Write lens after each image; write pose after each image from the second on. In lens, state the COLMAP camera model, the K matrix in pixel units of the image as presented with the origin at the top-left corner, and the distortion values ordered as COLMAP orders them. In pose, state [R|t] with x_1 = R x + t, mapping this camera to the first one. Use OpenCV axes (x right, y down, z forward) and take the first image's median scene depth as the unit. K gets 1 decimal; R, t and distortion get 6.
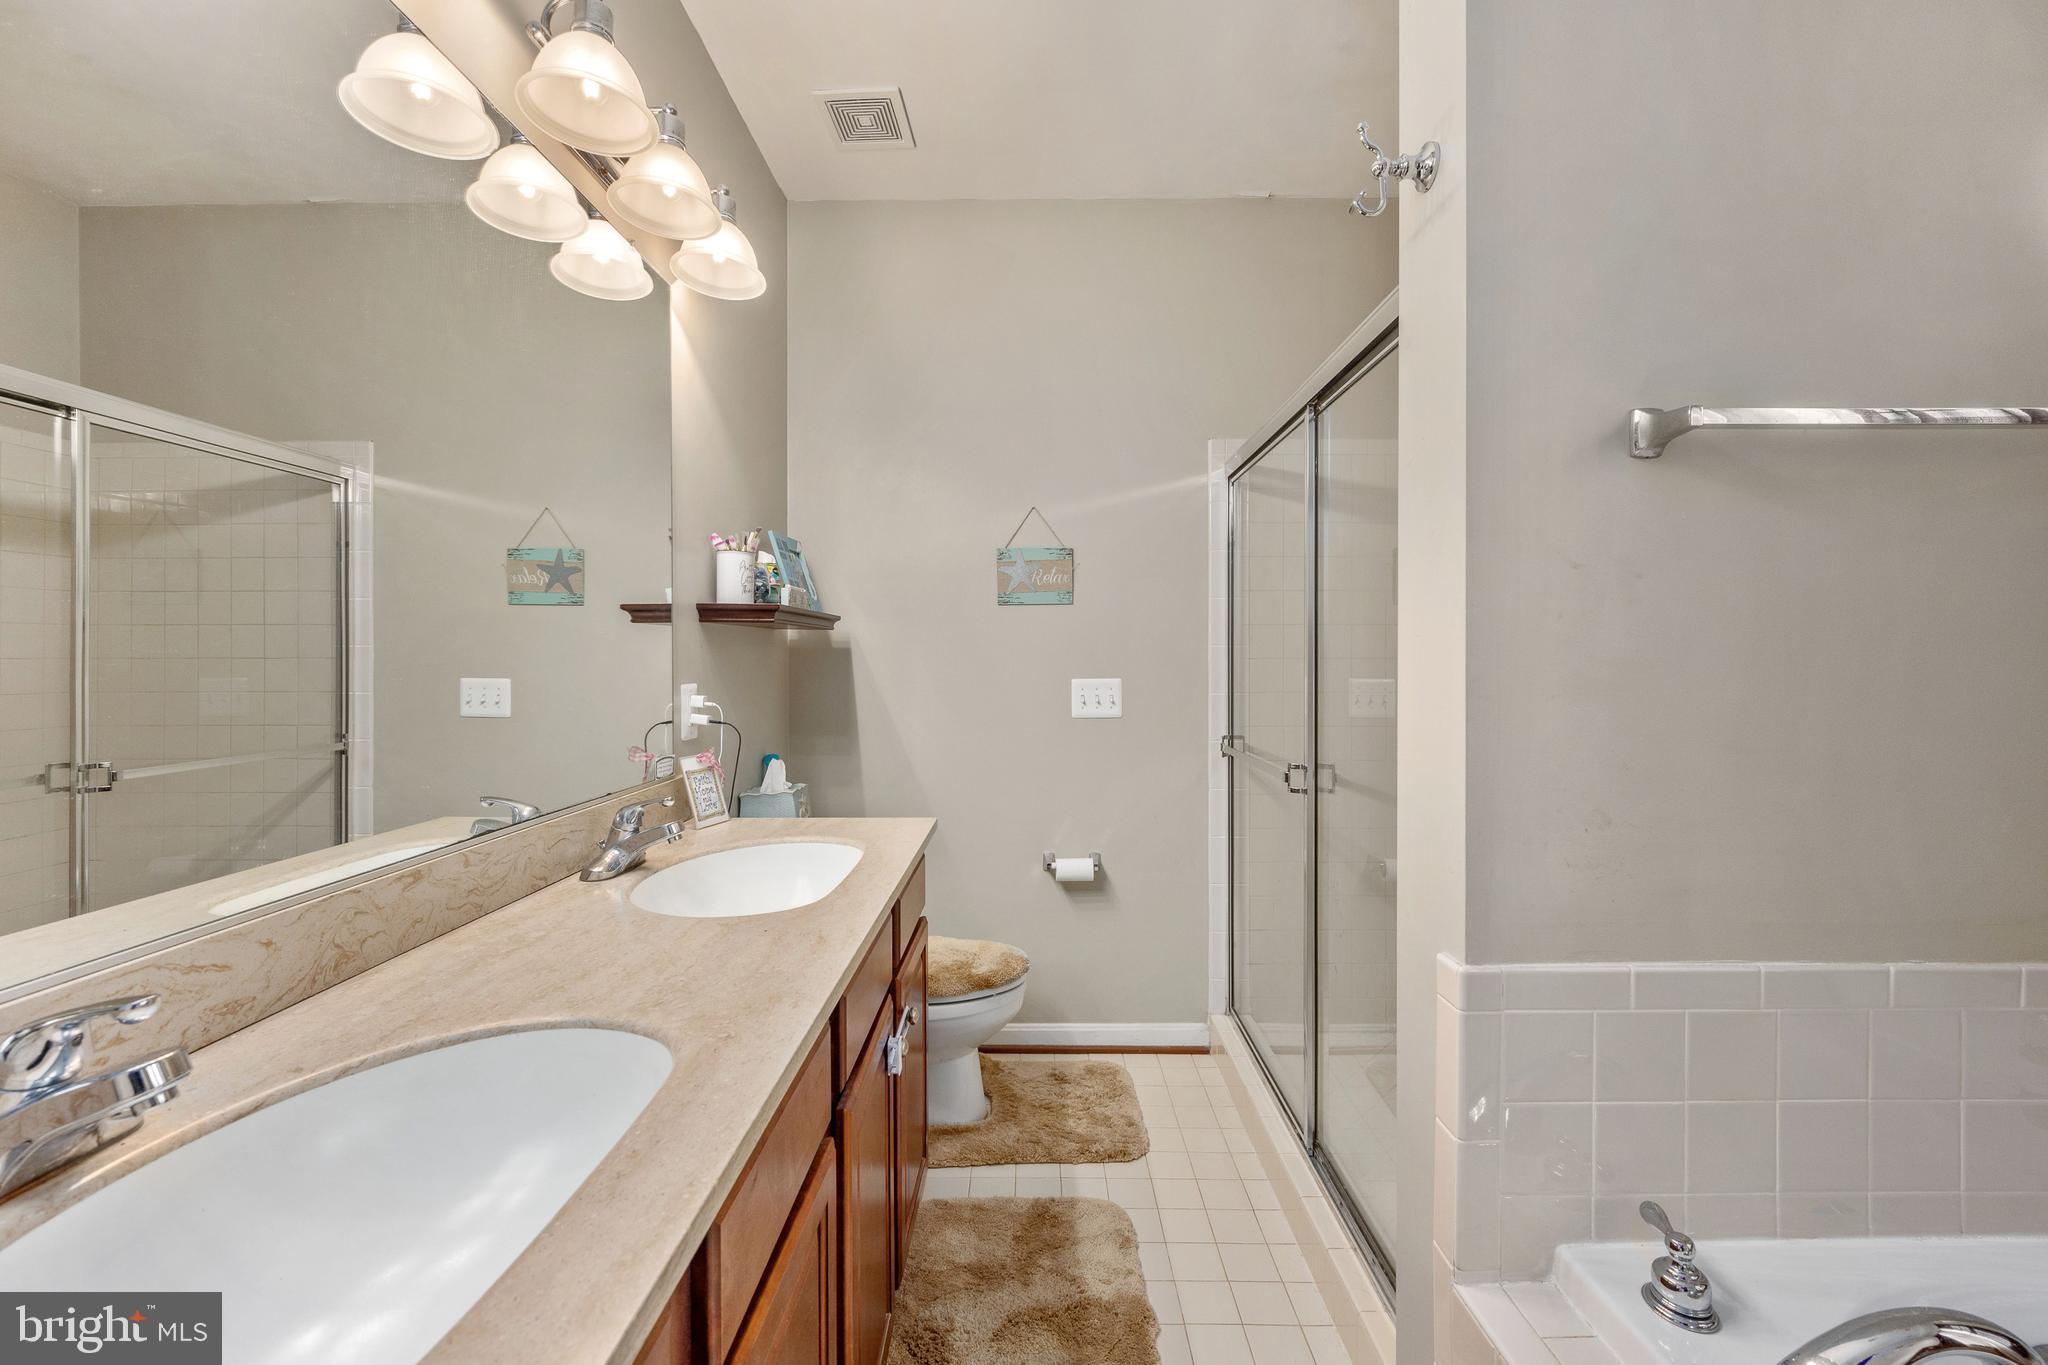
lens RADIAL K [[834.0, 0, 1032.3], [0, 834.0, 647.1], [0, 0, 1]] dist [0.001491, 0.000454]
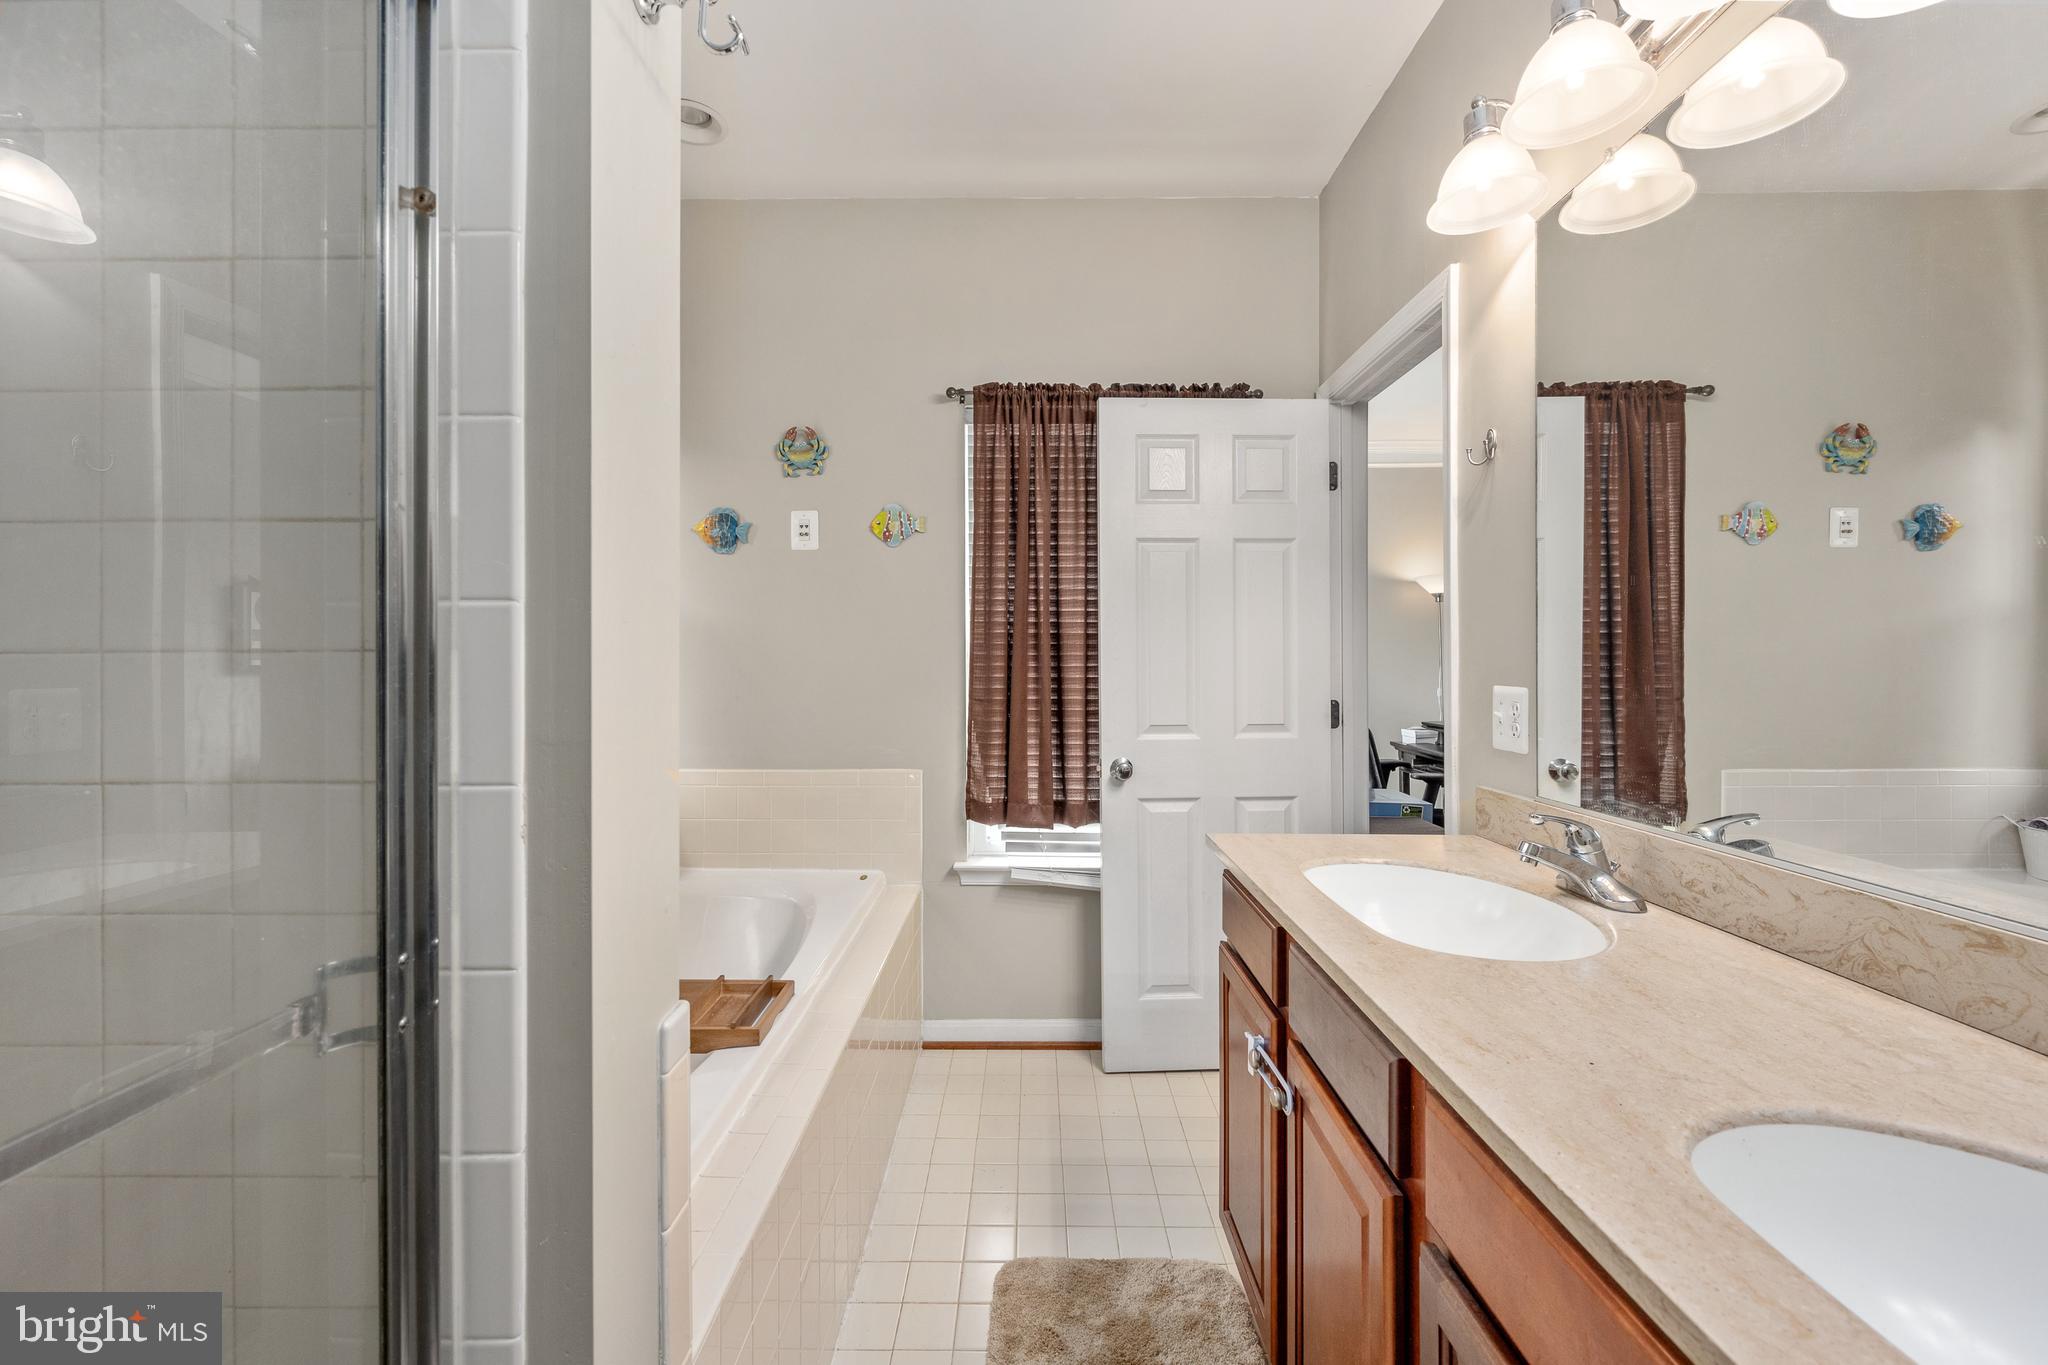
lens RADIAL K [[834.0, 0, 1023.0], [0, 834.0, 675.3], [0, 0, 1]] dist [0.001491, 0.000454]
pose [[-0.999985, 0.001941, 0.005145, 0.151138], [0.001961, 0.999990, 0.003901, 0.030707], [-0.005137, 0.003911, -0.999979, 1.923512]]
